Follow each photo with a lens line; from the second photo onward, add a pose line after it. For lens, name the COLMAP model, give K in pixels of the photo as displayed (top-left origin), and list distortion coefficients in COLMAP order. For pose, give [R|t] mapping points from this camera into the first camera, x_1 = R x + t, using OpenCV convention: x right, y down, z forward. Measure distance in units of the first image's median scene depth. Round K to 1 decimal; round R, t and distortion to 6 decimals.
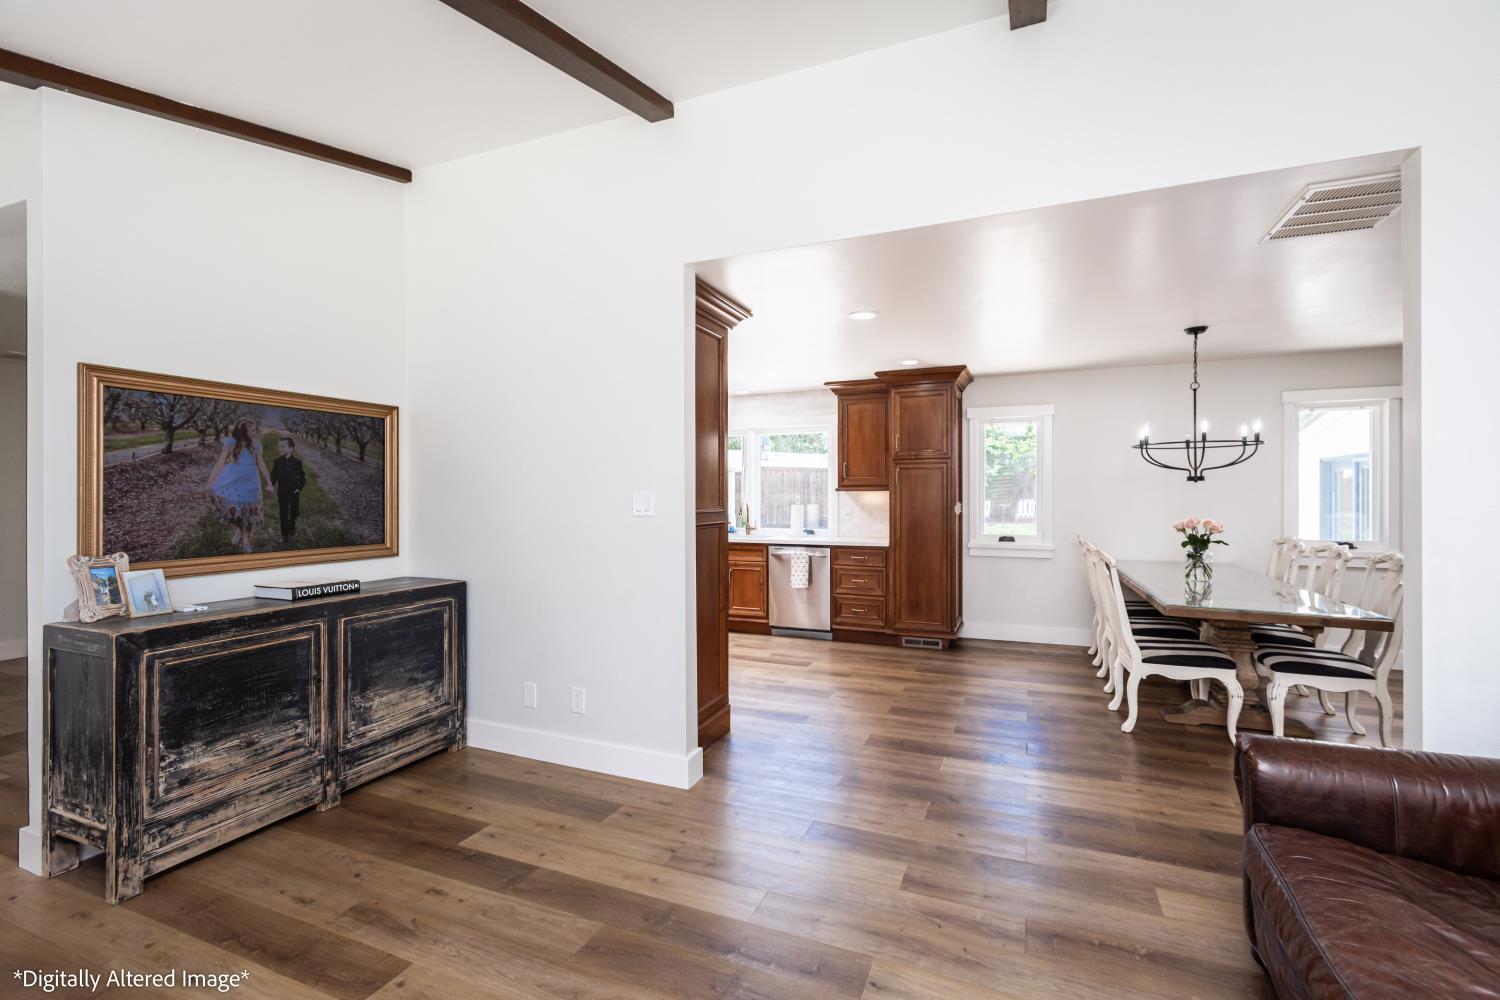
lens RADIAL K [[671.3, 0, 751.0], [0, 671.3, 494.2], [0, 0, 1]] dist [0.005156, -0.001956]
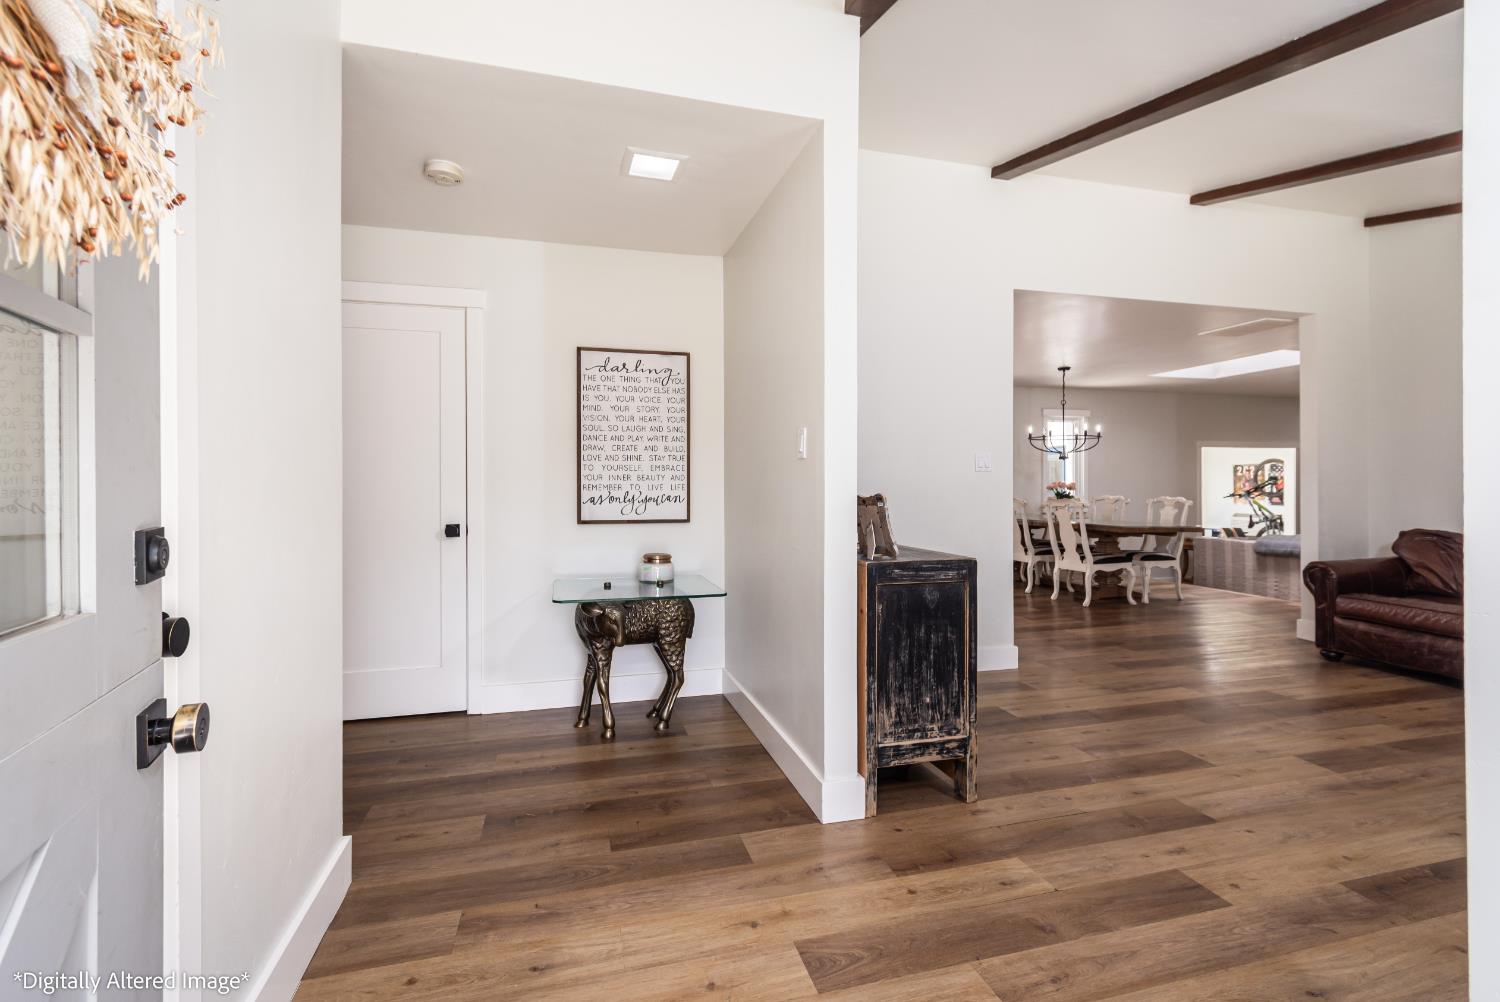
lens RADIAL K [[658.2, 0, 749.0], [0, 658.2, 488.0], [0, 0, 1]] dist [-0.002835, -0.001384]
pose [[0.794210, -0.004191, 0.607629, -1.249809], [0.002592, 0.999990, 0.003508, 0.056796], [-0.607638, -0.001211, 0.794213, 0.238989]]
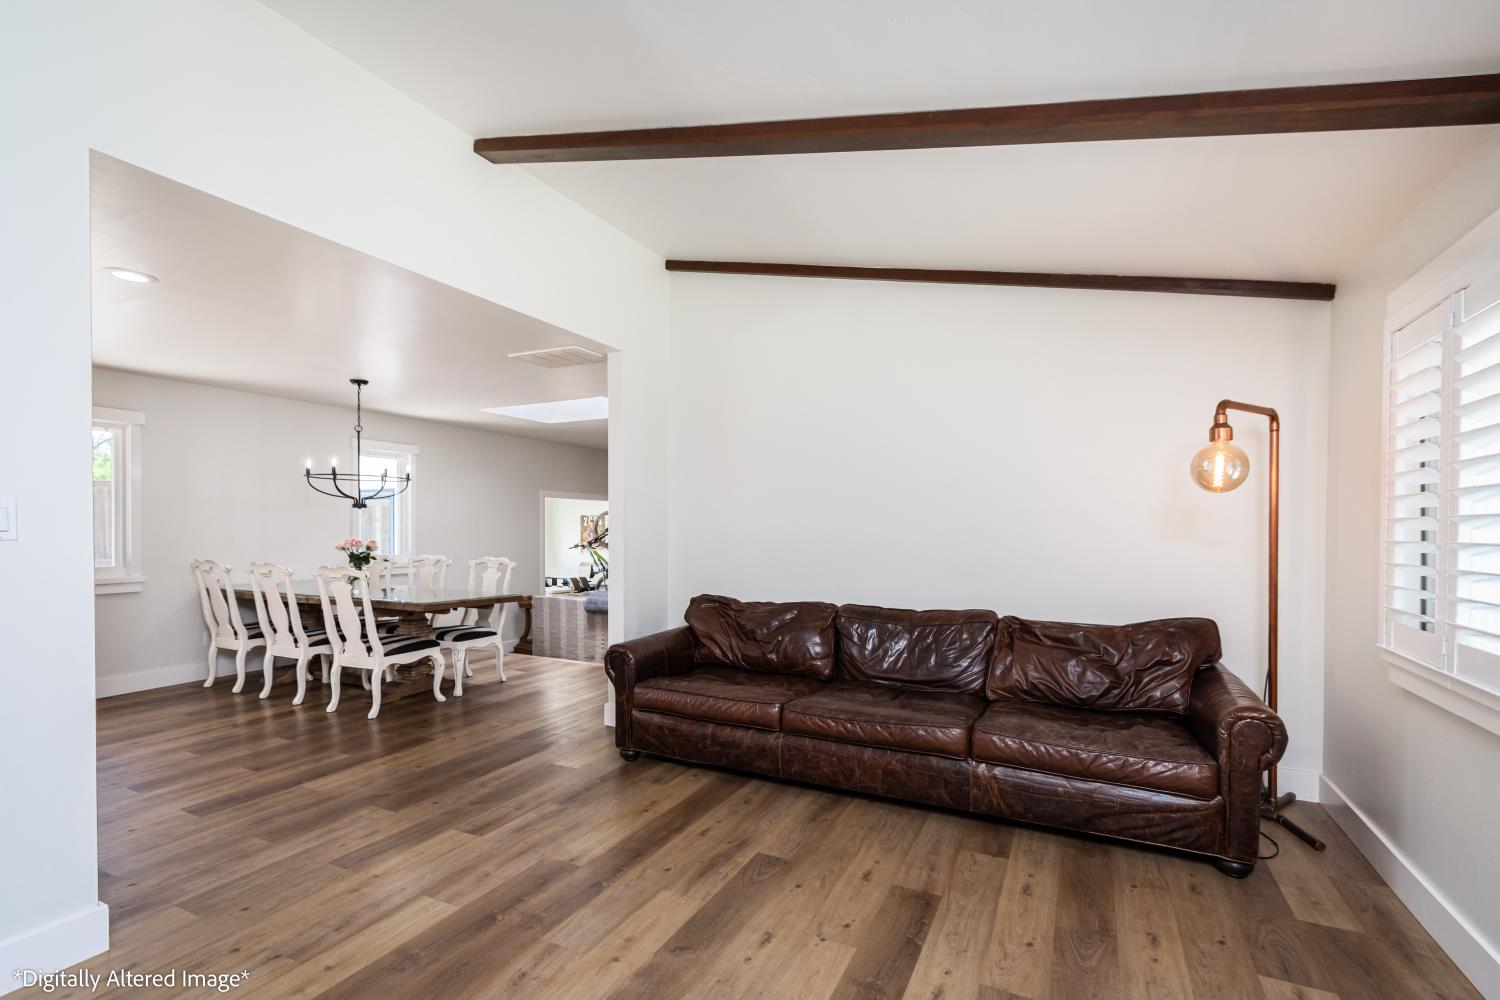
lens RADIAL K [[671.3, 0, 752.0], [0, 671.3, 539.0], [0, 0, 1]] dist [0.005156, -0.001956]
pose [[0.058014, -0.014800, 0.998206, -0.658206], [-0.006211, 0.999865, 0.015186, 0.018163], [-0.998296, -0.007081, 0.057914, 0.303031]]
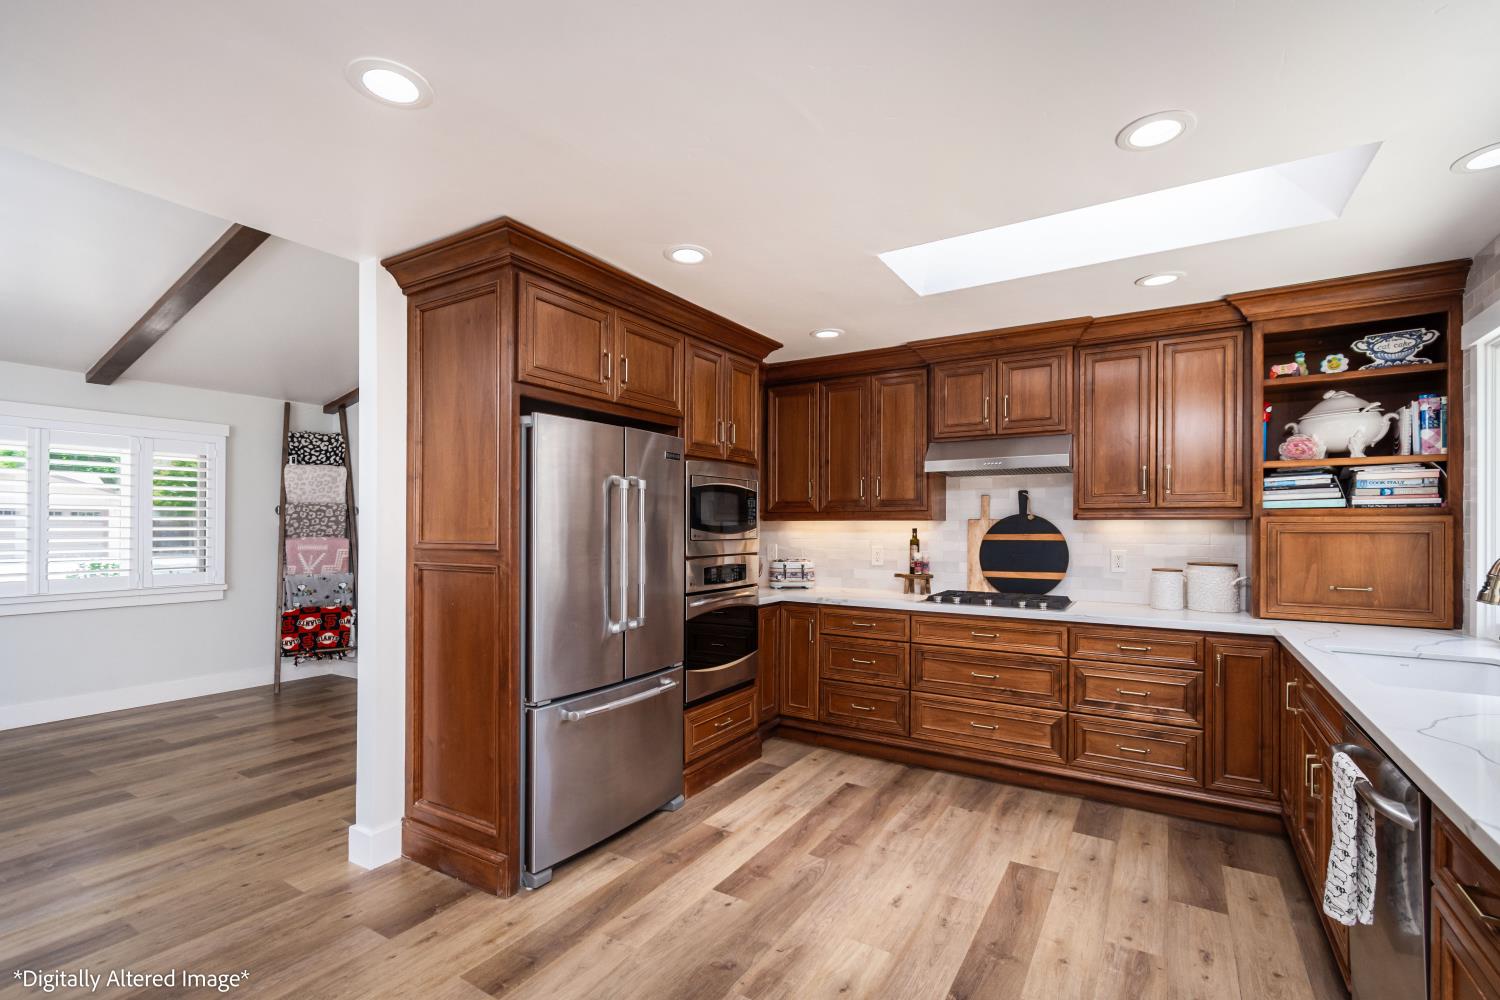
lens RADIAL K [[671.3, 0, 771.7], [0, 671.3, 527.0], [0, 0, 1]] dist [0.005156, -0.001956]
pose [[-0.155872, 0.003895, -0.987770, 0.643923], [-0.001370, 0.999990, 0.004159, -0.000788], [0.987776, 0.002002, -0.155866, 1.551785]]
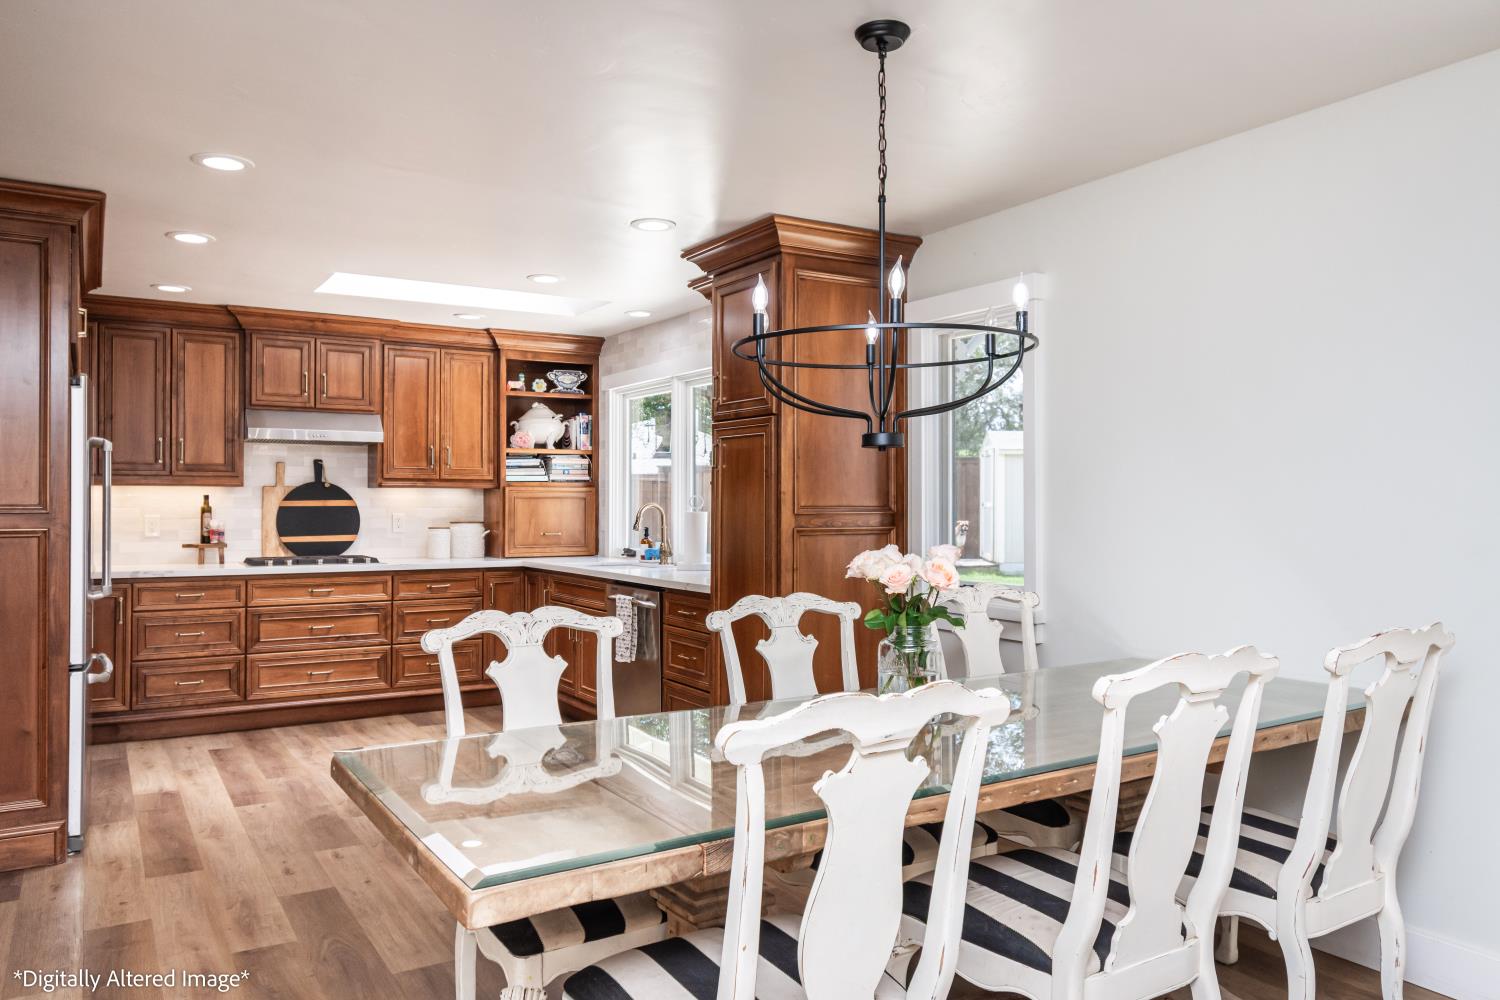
lens RADIAL K [[1076.4, 0, 763.3], [0, 1076.4, 498.7], [0, 0, 1]] dist [0.003494, -0.014066]
pose [[0.817870, 0.000863, -0.575403, 1.250254], [-0.002265, 0.999996, -0.001719, 0.013887], [0.575399, 0.002709, 0.817868, 0.642450]]
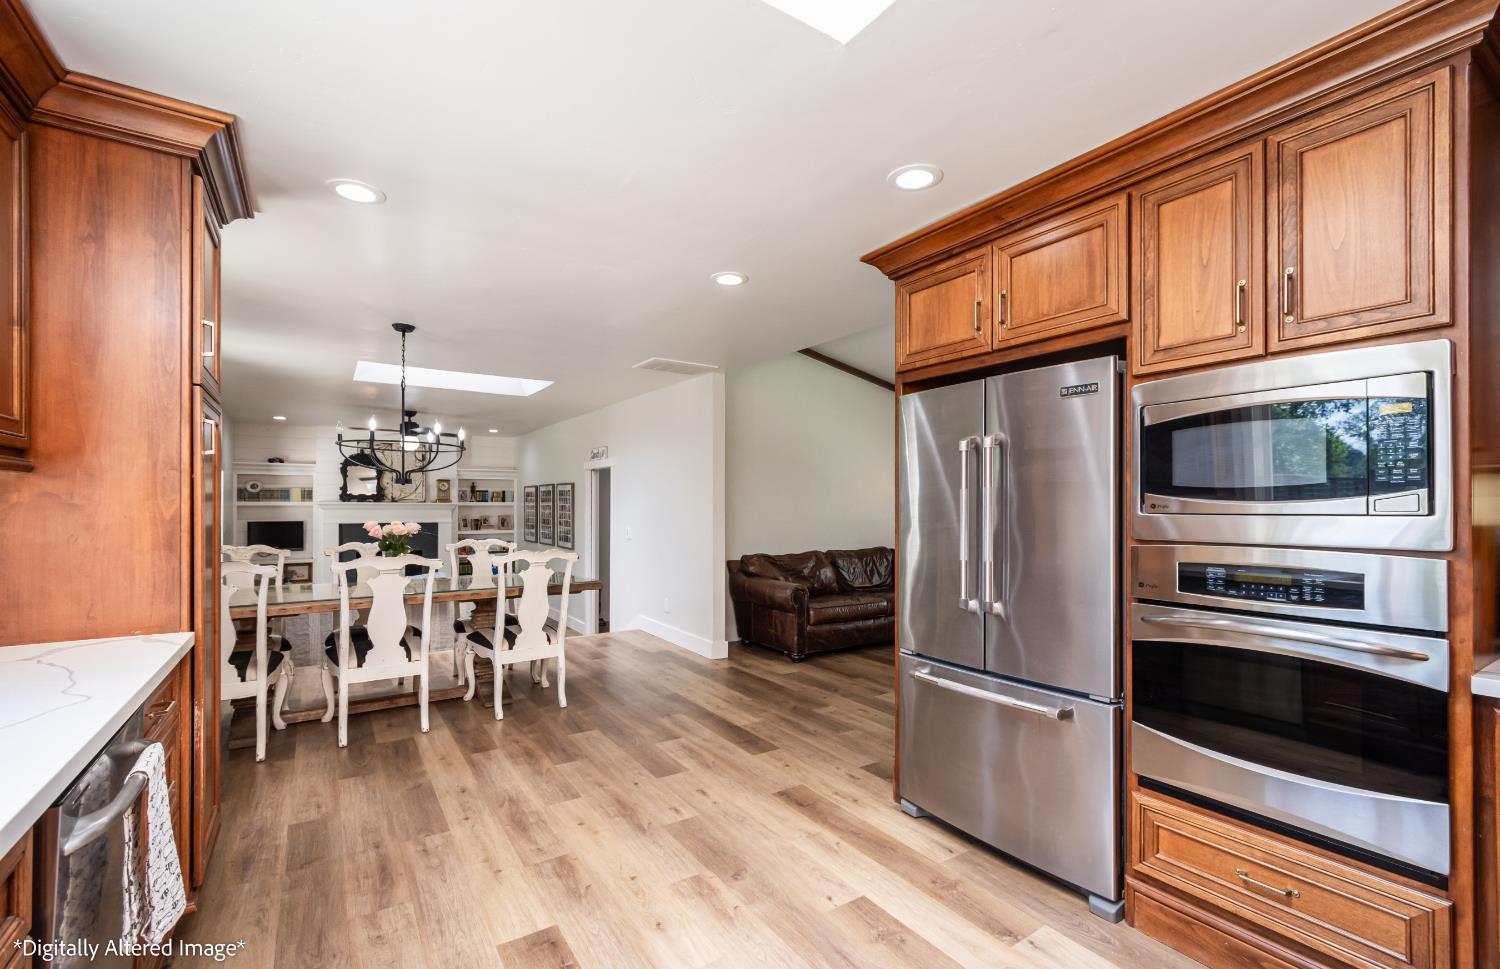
lens RADIAL K [[645.3, 0, 735.7], [0, 645.3, 507.2], [0, 0, 1]] dist [0.016026, -0.000394]
pose [[-0.819922, -0.001084, 0.572474, -0.347368], [0.000442, 0.999997, 0.002526, 0.015954], [-0.572475, 0.002324, -0.819919, 1.974656]]
